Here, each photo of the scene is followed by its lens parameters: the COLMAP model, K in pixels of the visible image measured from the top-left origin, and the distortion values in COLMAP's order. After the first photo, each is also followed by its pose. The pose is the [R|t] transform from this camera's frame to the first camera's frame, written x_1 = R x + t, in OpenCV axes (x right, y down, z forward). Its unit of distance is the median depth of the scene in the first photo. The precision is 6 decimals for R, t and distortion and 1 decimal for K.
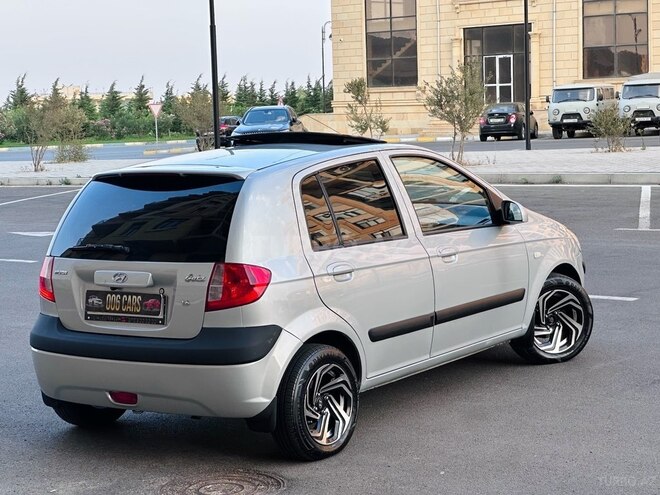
lens RADIAL K [[1459.5, 0, 330.1], [0, 1459.5, 249.6], [0, 0, 1]] dist [0.130040, 0.000000]
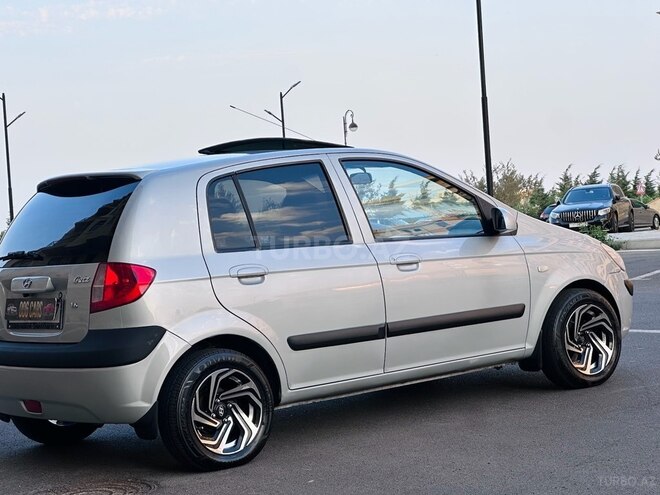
lens RADIAL K [[1459.5, 0, 329.1], [0, 1459.5, 244.5], [0, 0, 1]] dist [0.130040, 0.000000]
pose [[0.962769, -0.028436, -0.268826, 0.306315], [0.009331, 0.997355, -0.072081, 0.063319], [0.270164, 0.066889, 0.960488, 0.096347]]
